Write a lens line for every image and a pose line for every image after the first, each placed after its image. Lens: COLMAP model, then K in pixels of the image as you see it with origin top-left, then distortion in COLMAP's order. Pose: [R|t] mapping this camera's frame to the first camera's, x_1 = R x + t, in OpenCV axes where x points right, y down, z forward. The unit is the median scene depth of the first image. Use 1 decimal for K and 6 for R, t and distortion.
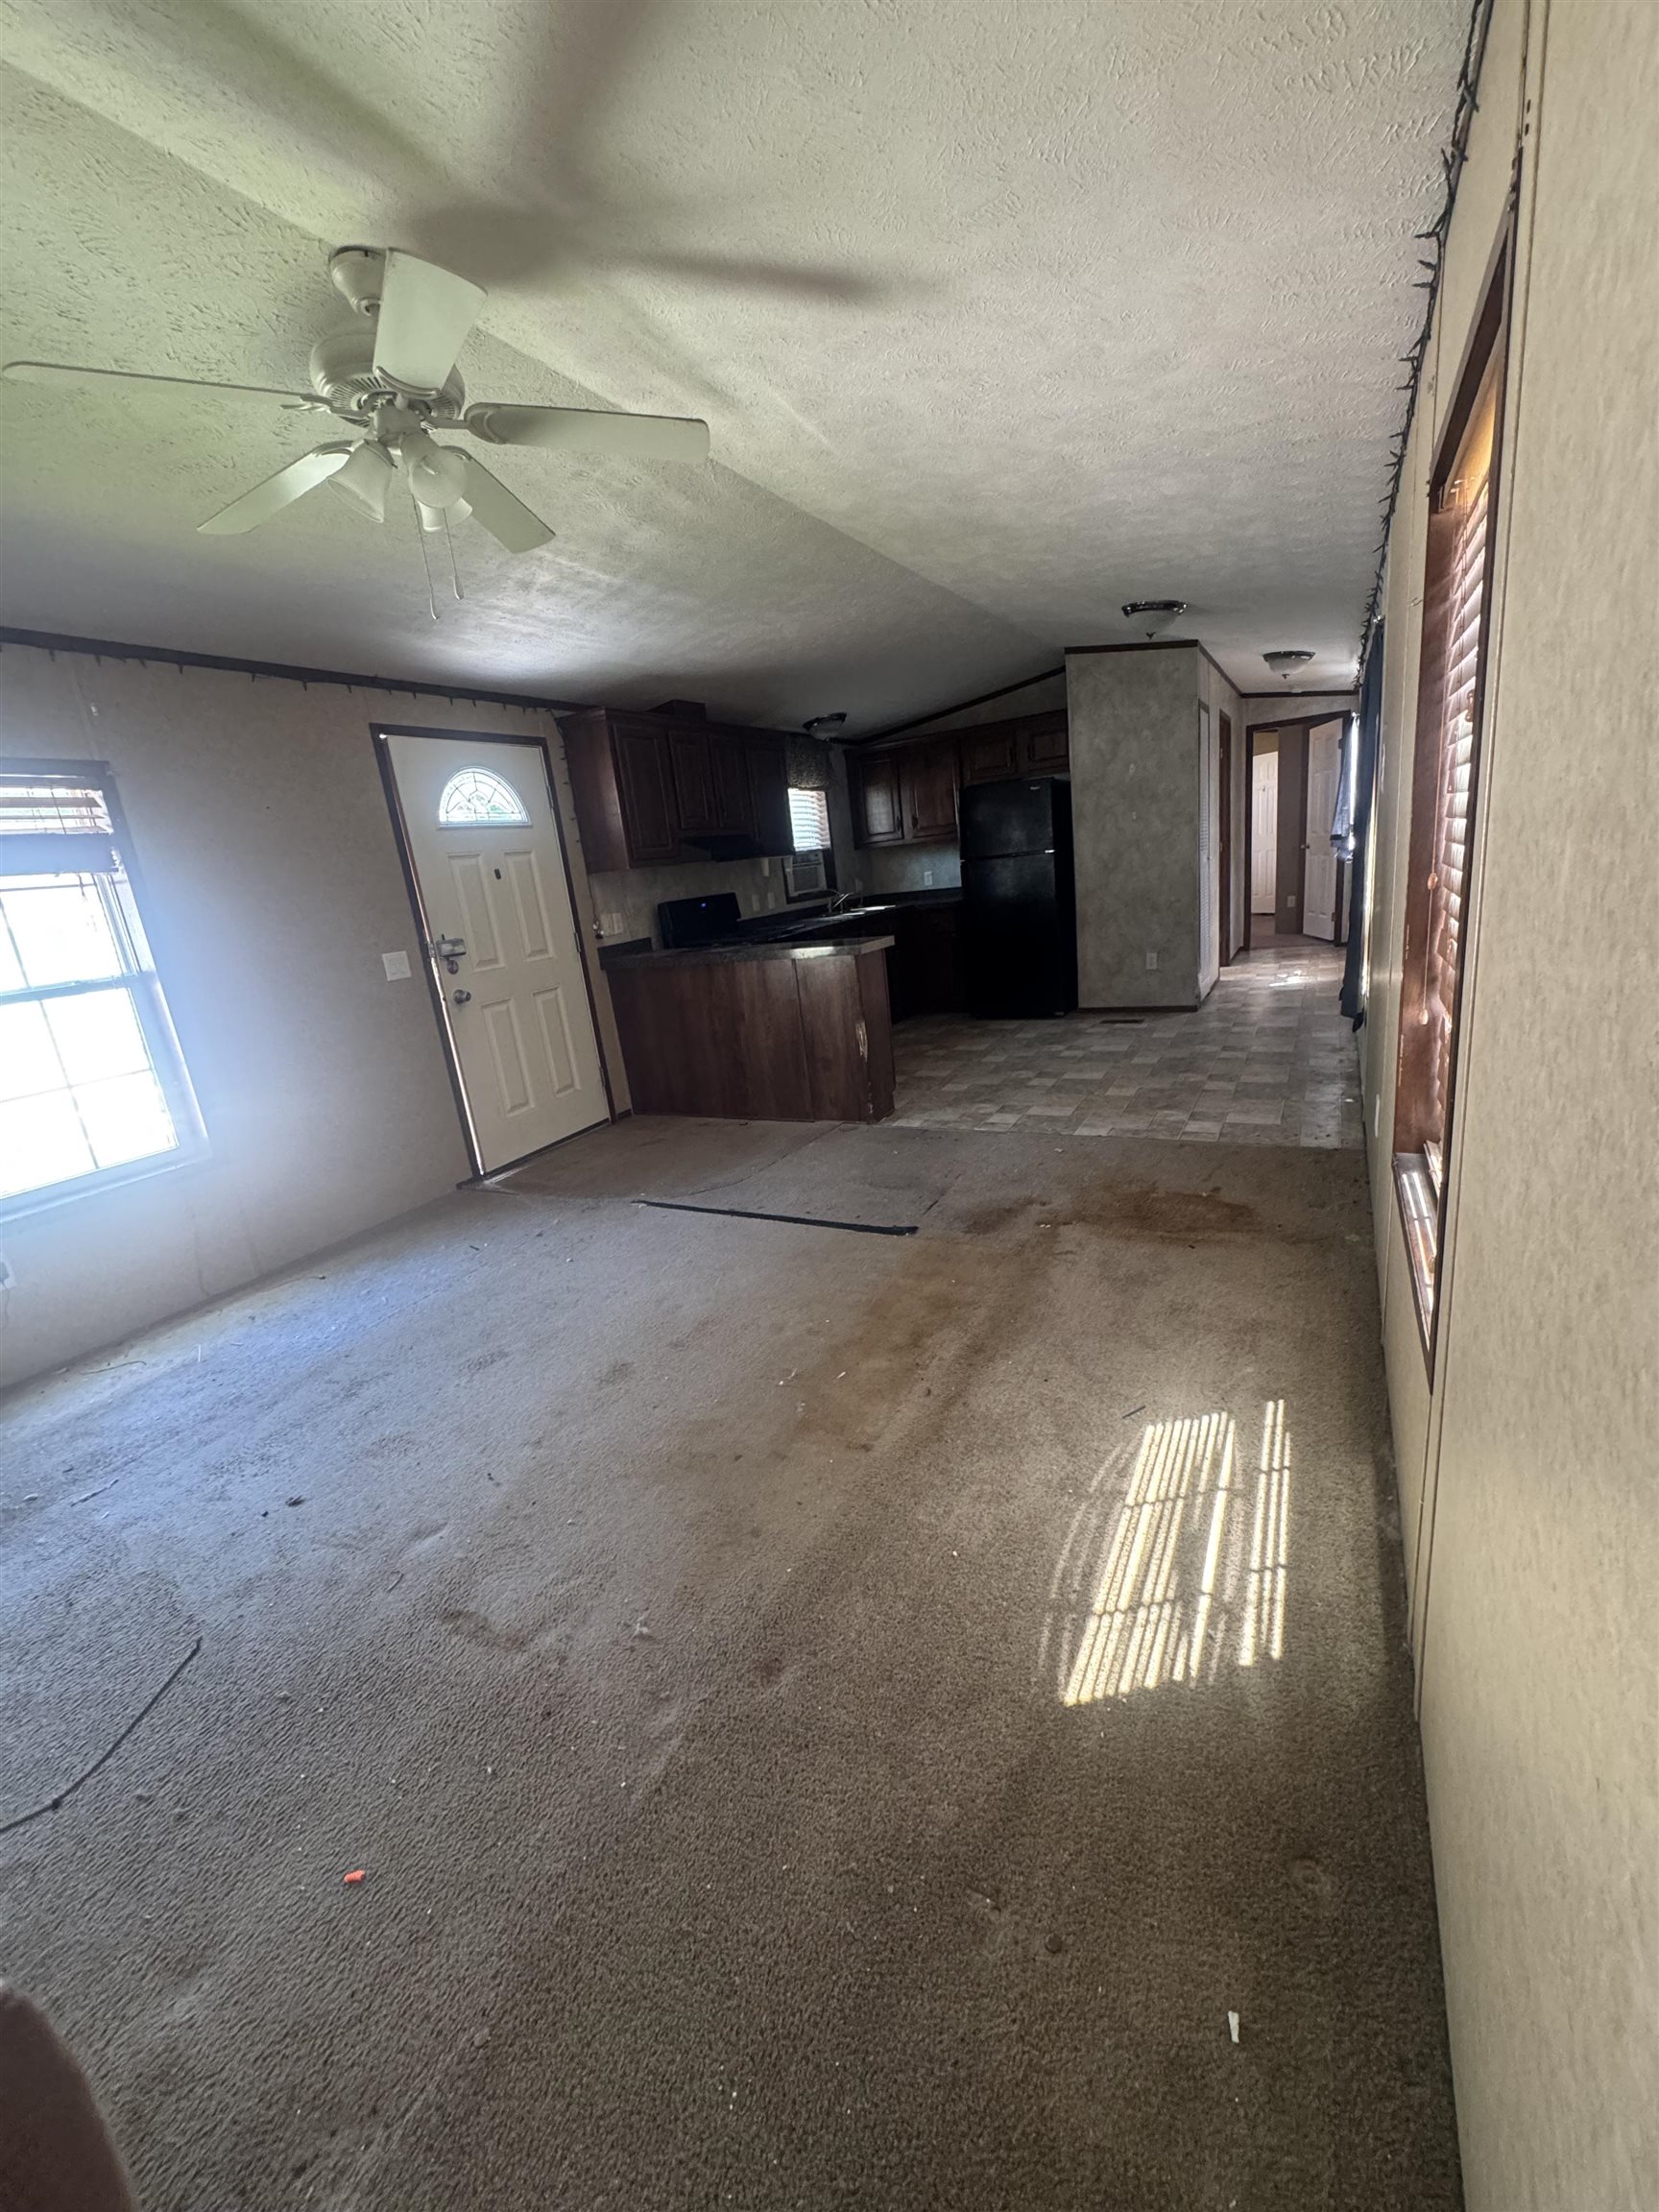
lens RADIAL K [[888.9, 0, 835.1], [0, 888.9, 1107.0], [0, 0, 1]] dist [-0.000052, 0.000546]
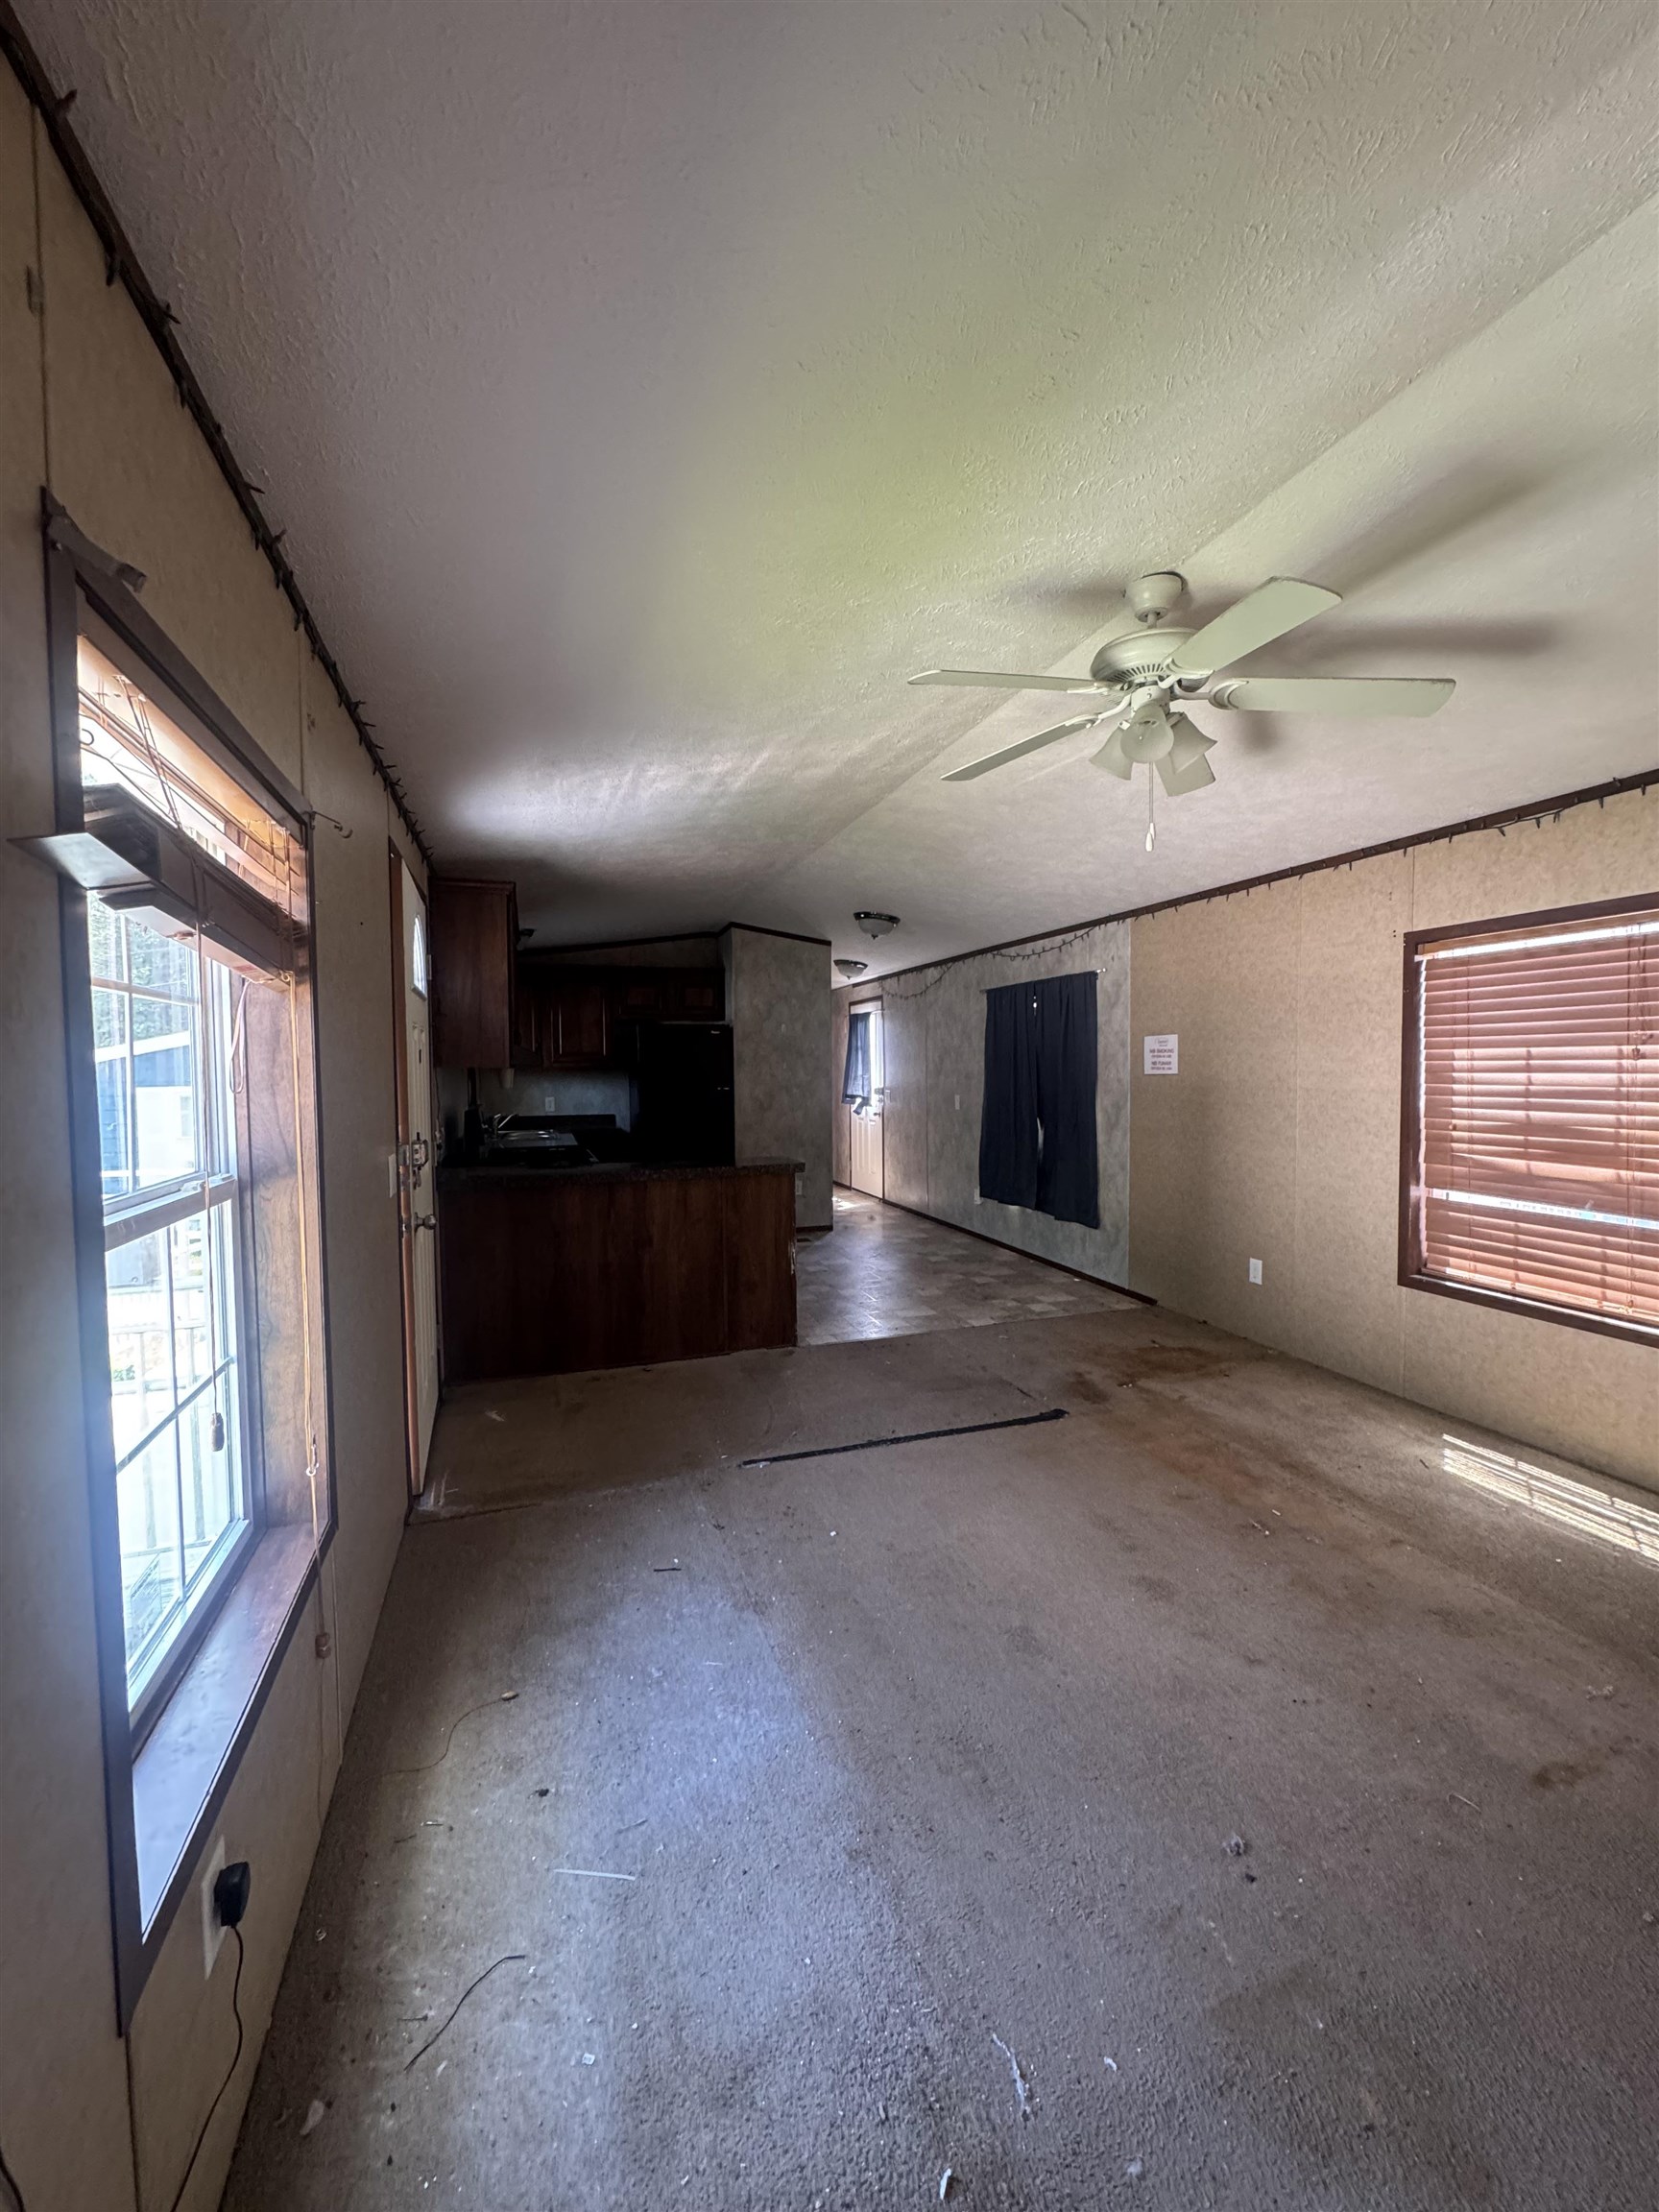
lens RADIAL K [[888.9, 0, 835.1], [0, 888.9, 1107.0], [0, 0, 1]] dist [-0.000052, 0.000546]
pose [[0.668180, 0.071237, 0.740582, -0.856497], [0.130102, 0.968880, -0.210580, -0.030024], [-0.732536, 0.237057, 0.638118, 0.367187]]
